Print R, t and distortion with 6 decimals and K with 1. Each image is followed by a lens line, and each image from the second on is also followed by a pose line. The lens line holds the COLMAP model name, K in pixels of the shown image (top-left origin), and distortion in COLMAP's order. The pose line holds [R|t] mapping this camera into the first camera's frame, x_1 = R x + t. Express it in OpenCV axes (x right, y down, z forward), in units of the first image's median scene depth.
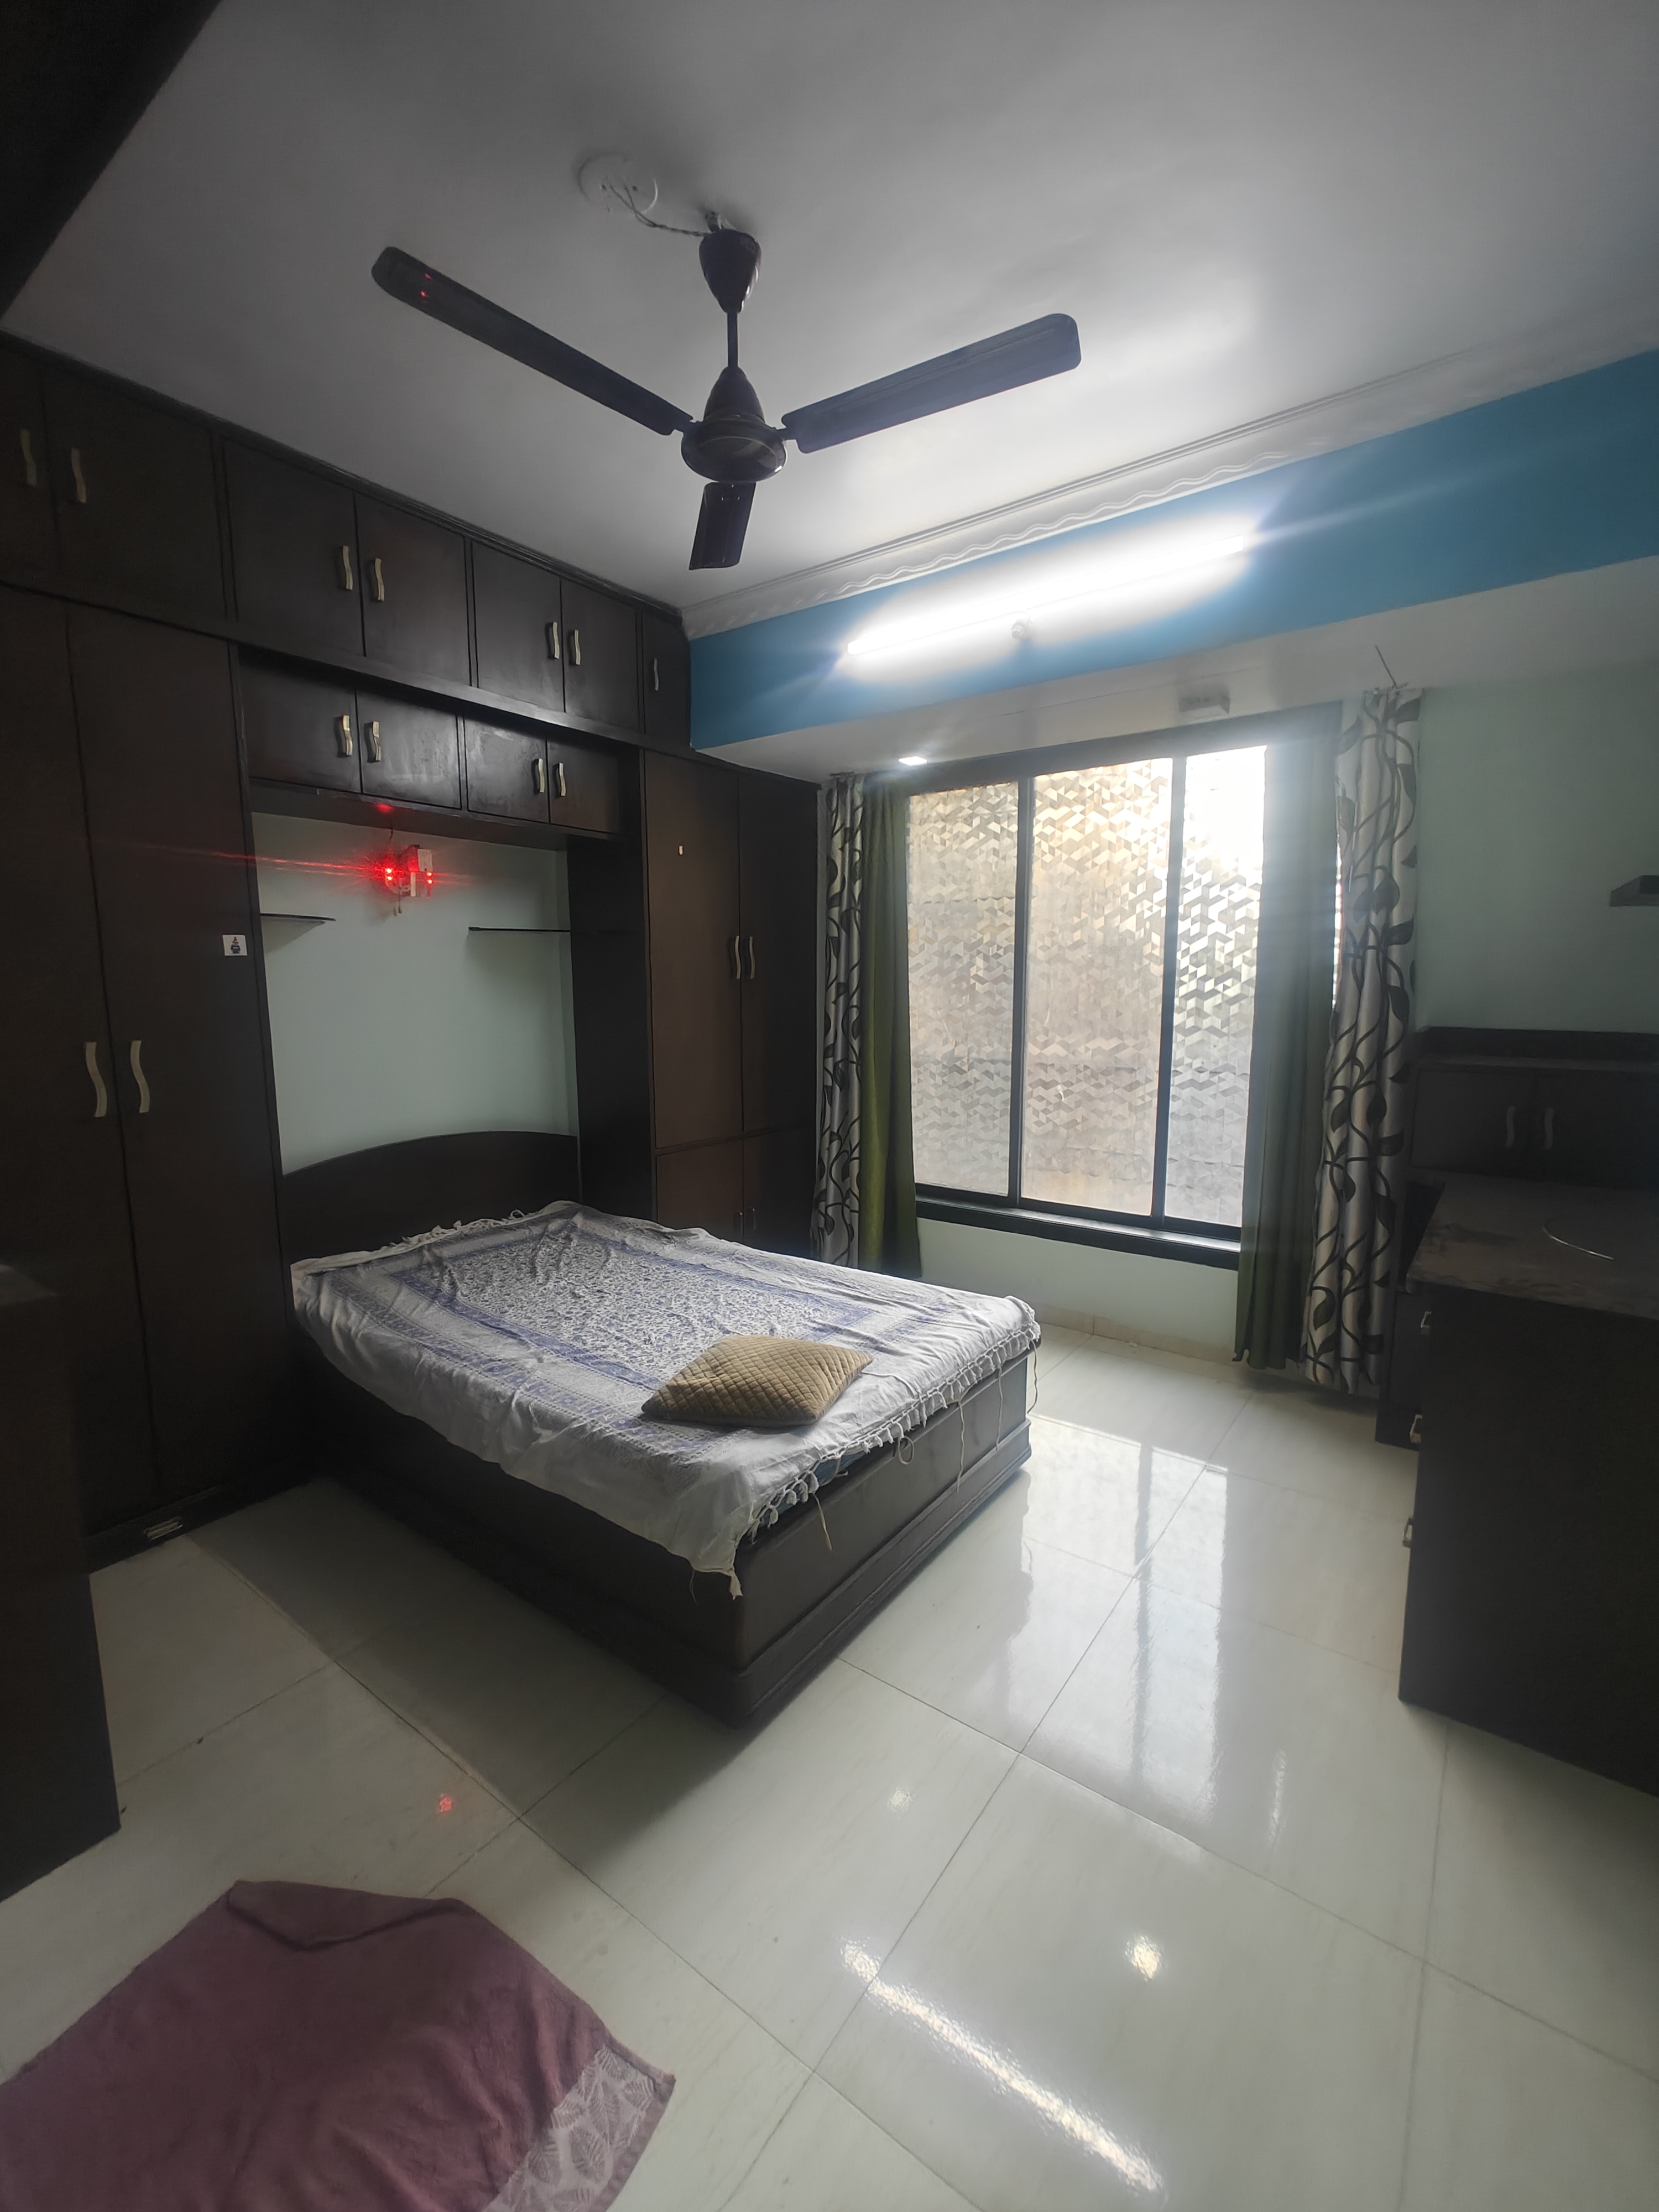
lens RADIAL K [[944.2, 0, 829.5], [0, 944.2, 1106.0], [0, 0, 1]] dist [-0.001285, 0.000570]
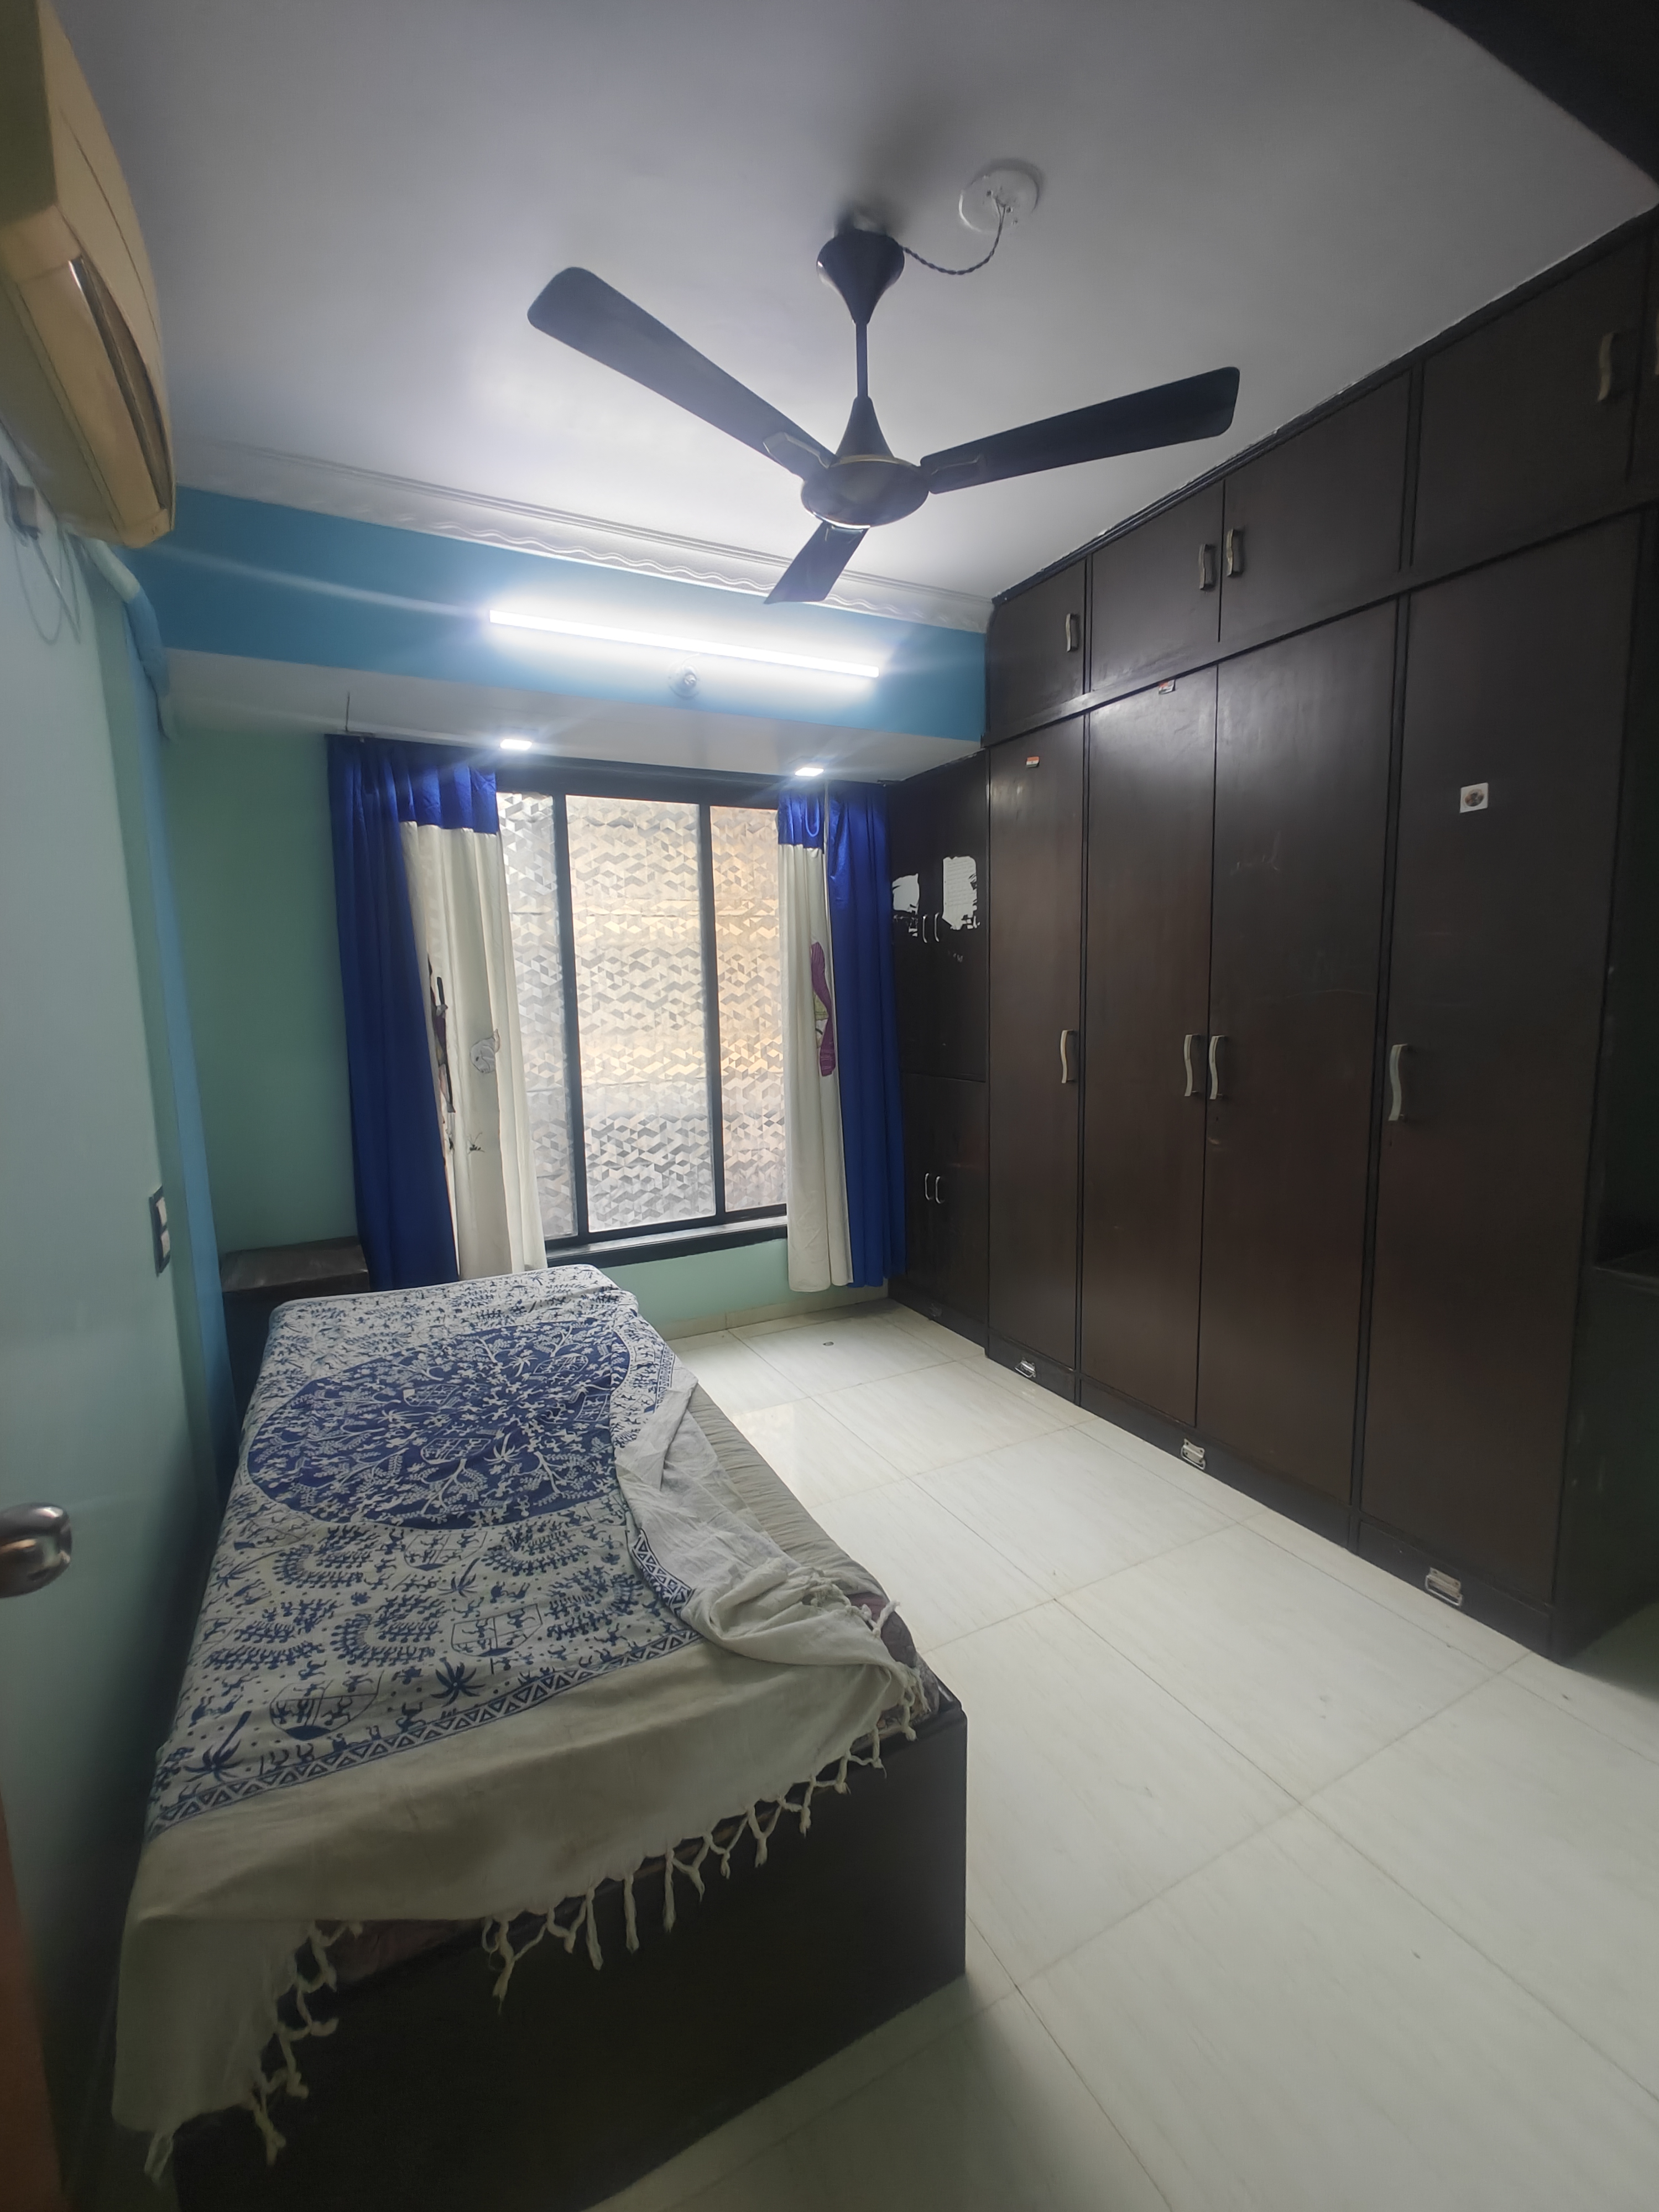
lens RADIAL K [[942.6, 0, 829.5], [0, 942.6, 1106.0], [0, 0, 1]] dist [0.000917, 0.000748]
pose [[0.433819, -0.113129, 0.893869, -0.709824], [0.143757, 0.988068, 0.055281, -0.063023], [-0.889457, 0.104518, 0.444906, 0.462155]]
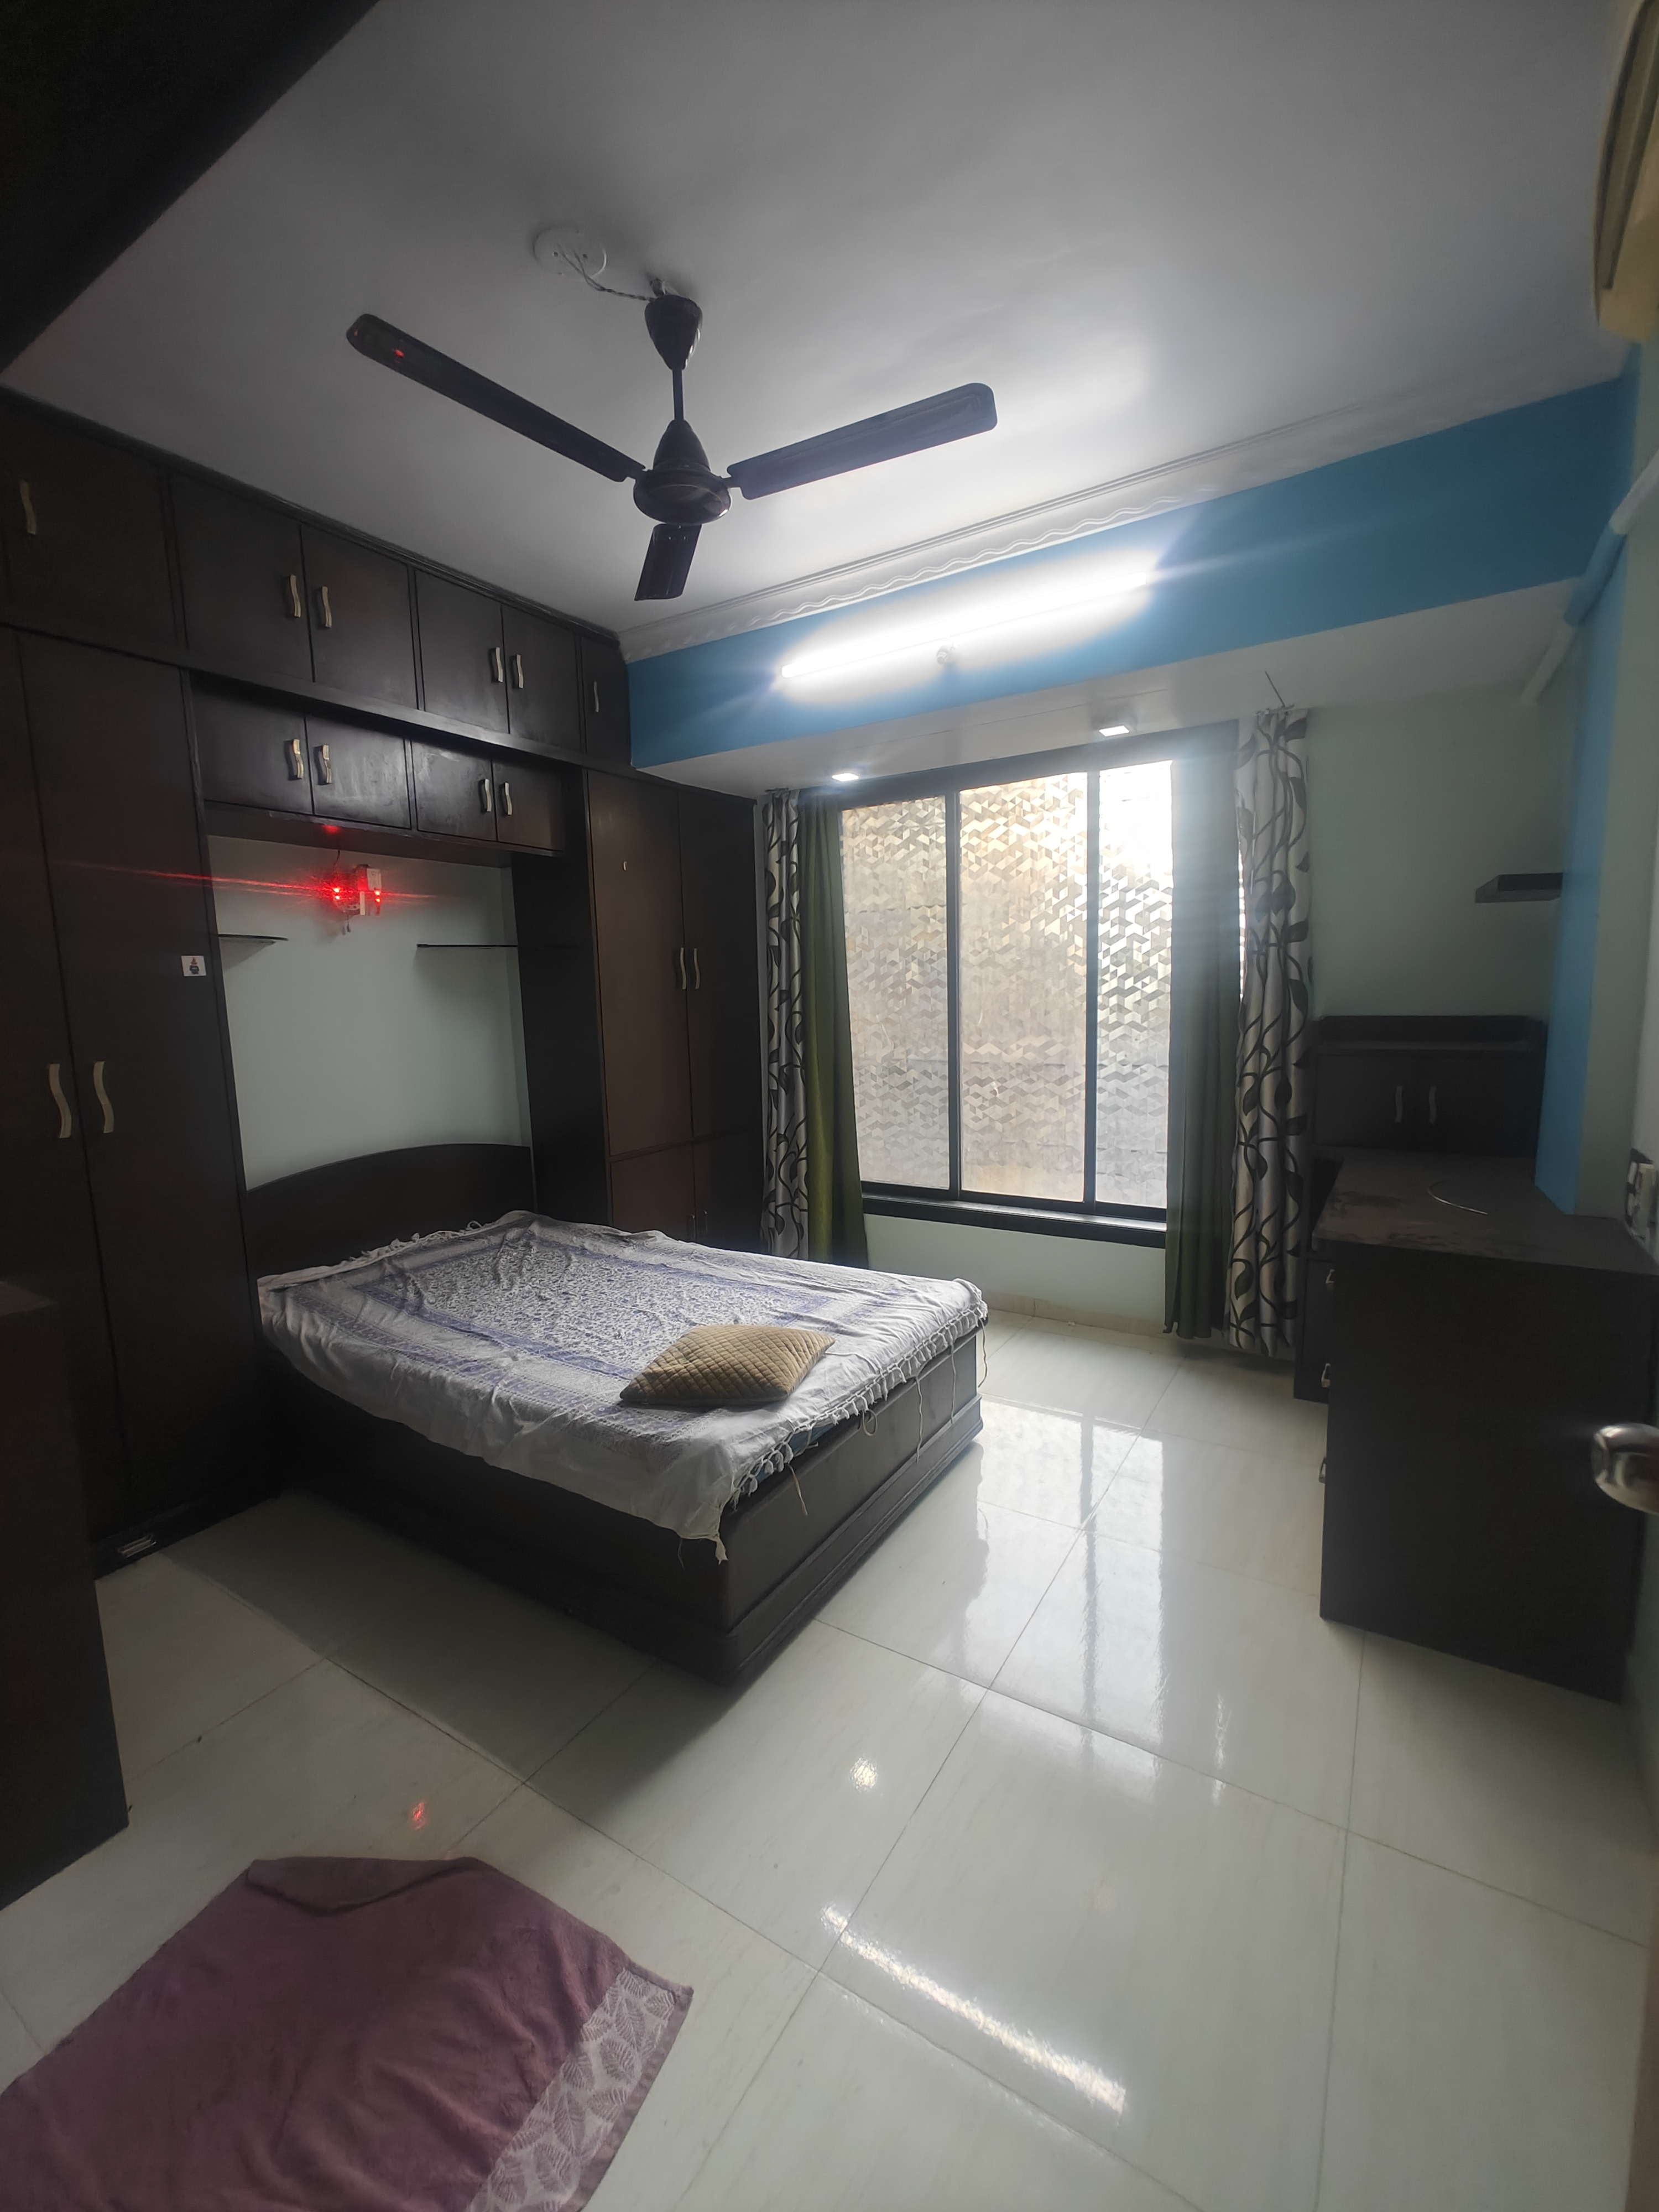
lens RADIAL K [[944.2, 0, 829.5], [0, 944.2, 1106.0], [0, 0, 1]] dist [-0.001285, 0.000570]
pose [[0.996751, -0.033767, 0.073119, -0.022838], [0.034592, 0.999351, -0.010054, 0.011652], [-0.072732, 0.012551, 0.997273, -0.049667]]
